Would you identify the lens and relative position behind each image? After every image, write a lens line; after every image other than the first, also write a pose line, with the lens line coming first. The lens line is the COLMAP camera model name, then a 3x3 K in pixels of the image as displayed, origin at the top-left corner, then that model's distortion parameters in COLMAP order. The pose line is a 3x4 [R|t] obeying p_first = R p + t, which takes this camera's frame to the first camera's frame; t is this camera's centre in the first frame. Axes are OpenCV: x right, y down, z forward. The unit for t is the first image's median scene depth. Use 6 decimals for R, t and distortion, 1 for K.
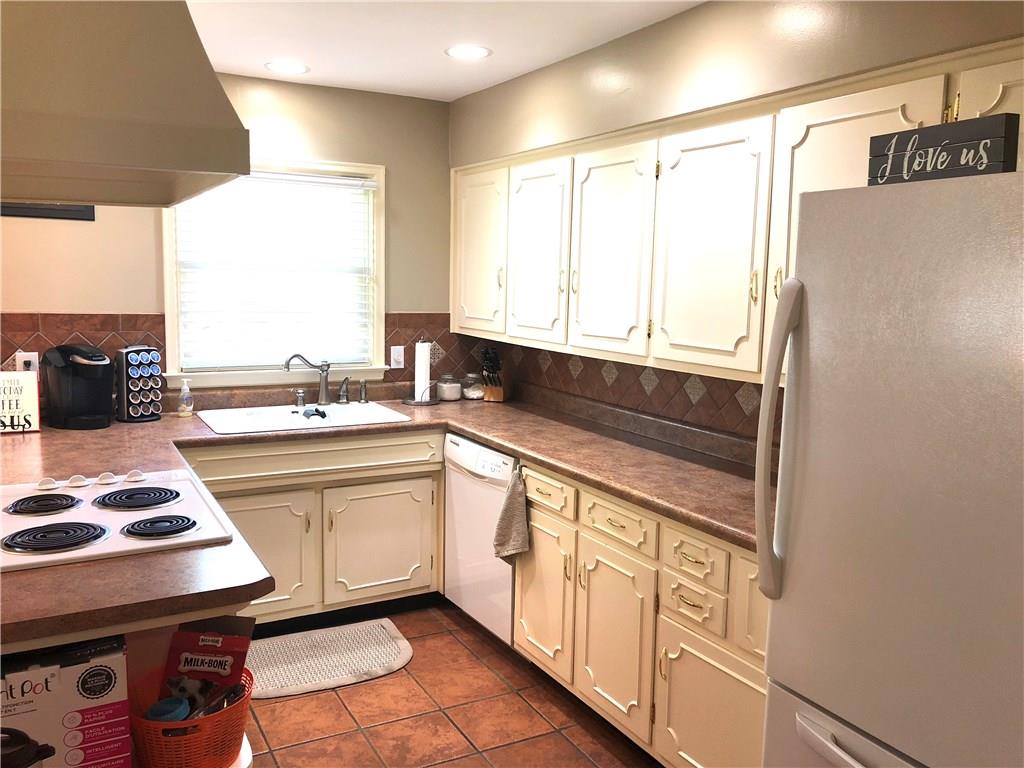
lens RADIAL K [[833.7, 0, 514.1], [0, 833.7, 378.8], [0, 0, 1]] dist [0.040575, -0.043913]
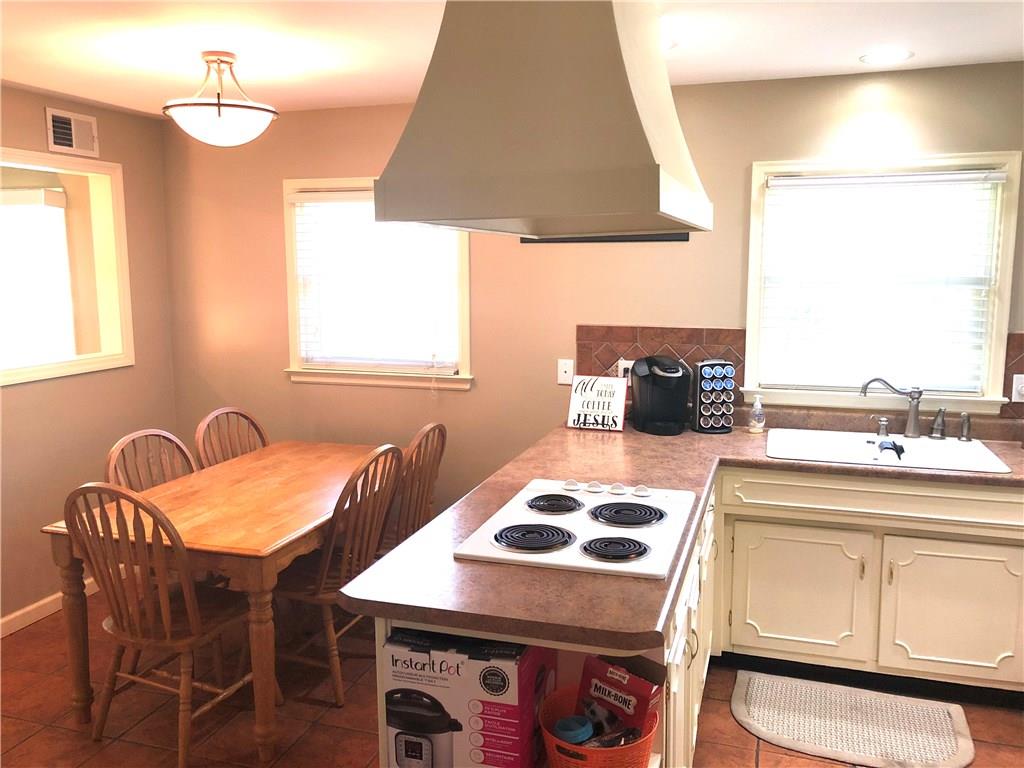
lens RADIAL K [[833.7, 0, 507.4], [0, 833.7, 379.7], [0, 0, 1]] dist [0.040575, -0.043913]
pose [[0.685889, 0.075604, -0.723768, 0.127590], [-0.071201, 0.996789, 0.036648, -0.035038], [0.724215, 0.026396, 0.689069, 0.105168]]
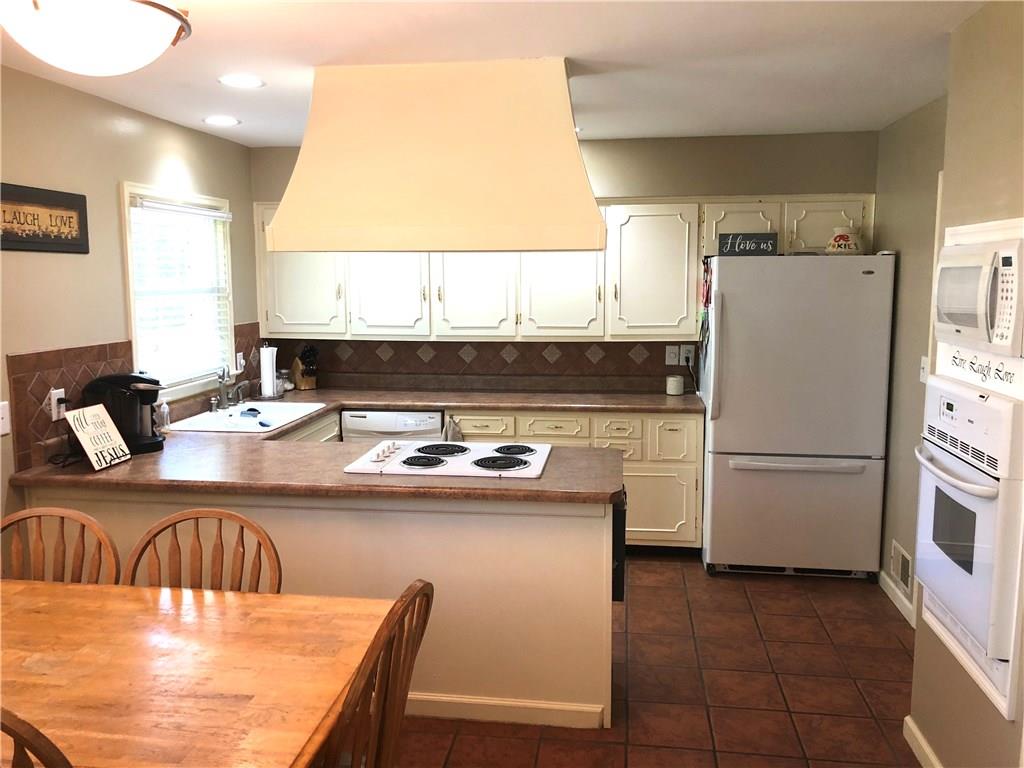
lens RADIAL K [[833.7, 0, 516.4], [0, 833.7, 382.1], [0, 0, 1]] dist [0.040575, -0.043913]
pose [[0.596637, -0.129010, 0.792074, -1.026993], [0.115765, 0.990507, 0.074129, -0.050479], [-0.794118, 0.047467, 0.605908, -0.017849]]
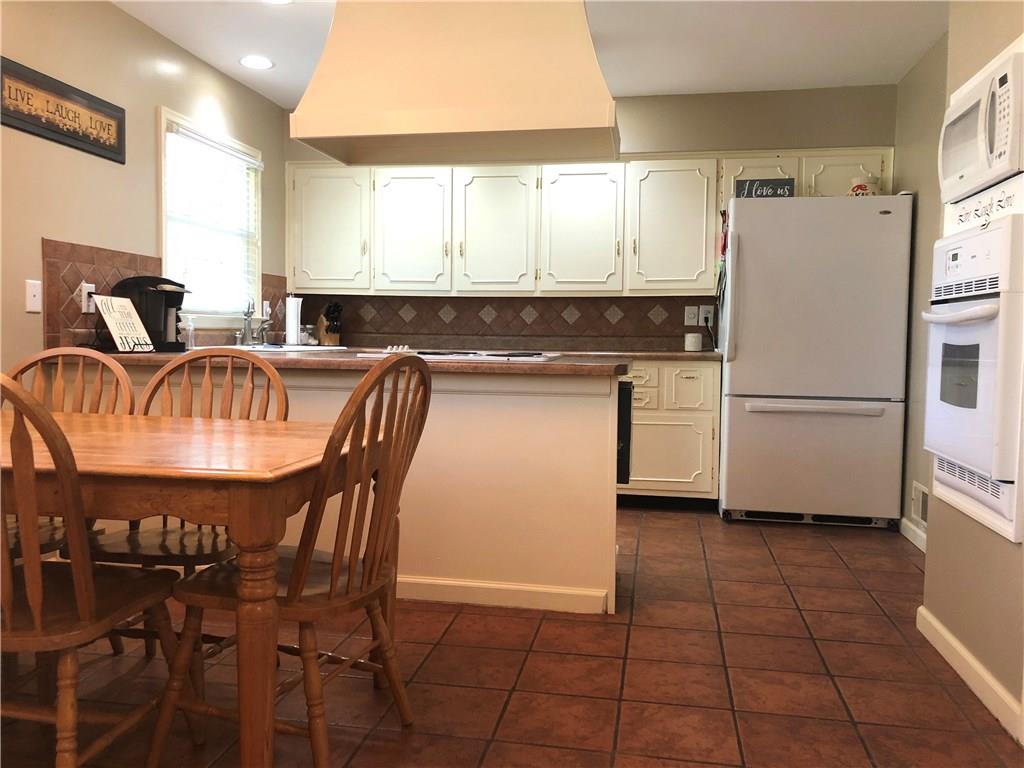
lens RADIAL K [[833.7, 0, 511.0], [0, 833.7, 386.0], [0, 0, 1]] dist [0.040575, -0.043913]
pose [[0.633955, -0.061864, 0.770892, -1.040609], [0.097573, 0.995228, -0.000374, 0.141868], [-0.767190, 0.075456, 0.636966, -0.034582]]
